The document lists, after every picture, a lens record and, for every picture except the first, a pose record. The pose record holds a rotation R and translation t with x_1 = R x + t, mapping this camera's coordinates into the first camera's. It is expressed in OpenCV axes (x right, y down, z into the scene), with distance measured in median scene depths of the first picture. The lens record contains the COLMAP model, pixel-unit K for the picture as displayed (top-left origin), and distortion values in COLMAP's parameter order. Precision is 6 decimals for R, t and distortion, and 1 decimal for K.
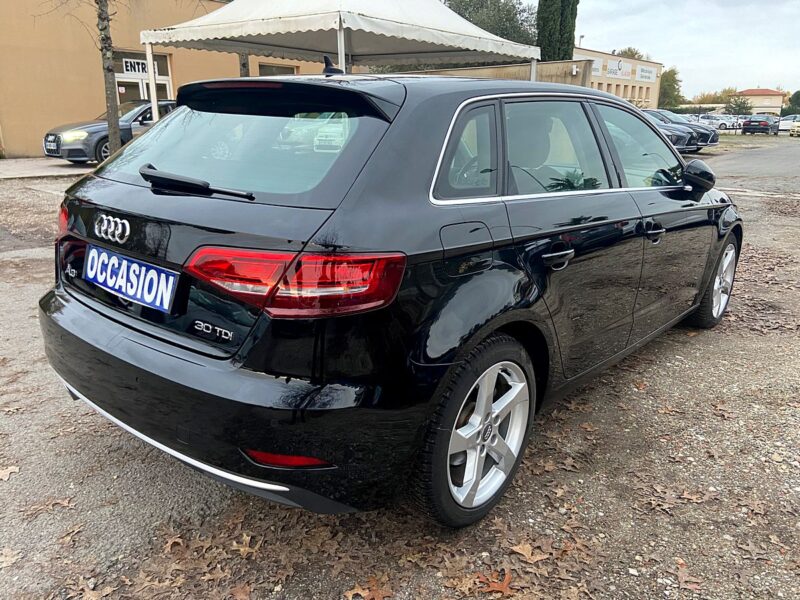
lens RADIAL K [[609.5, 0, 409.7], [0, 609.5, 296.0], [0, 0, 1]] dist [0.102646, -0.118356]
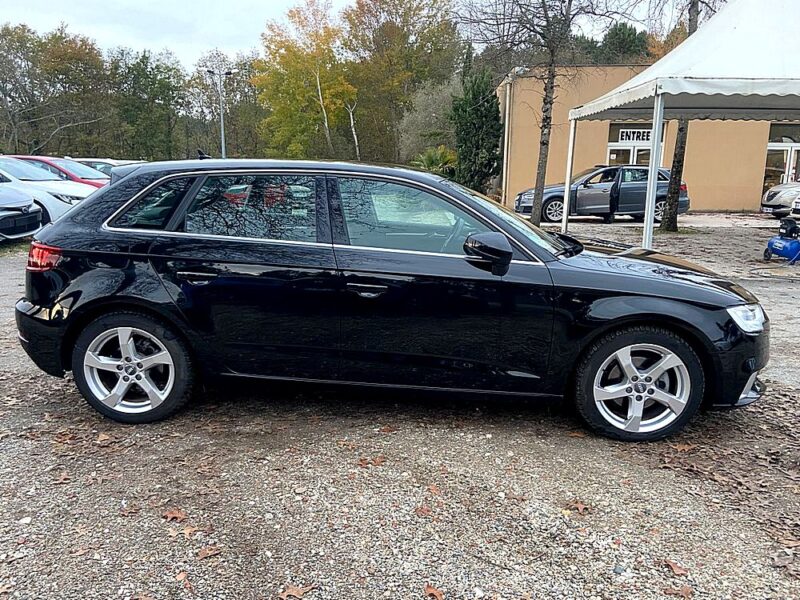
lens RADIAL K [[609.5, 0, 409.7], [0, 609.5, 296.0], [0, 0, 1]] dist [0.102646, -0.118356]
pose [[0.605585, 0.154959, -0.780548, 0.303114], [-0.226909, 0.973763, 0.017270, -0.028050], [0.762745, 0.166654, 0.624857, 0.080972]]
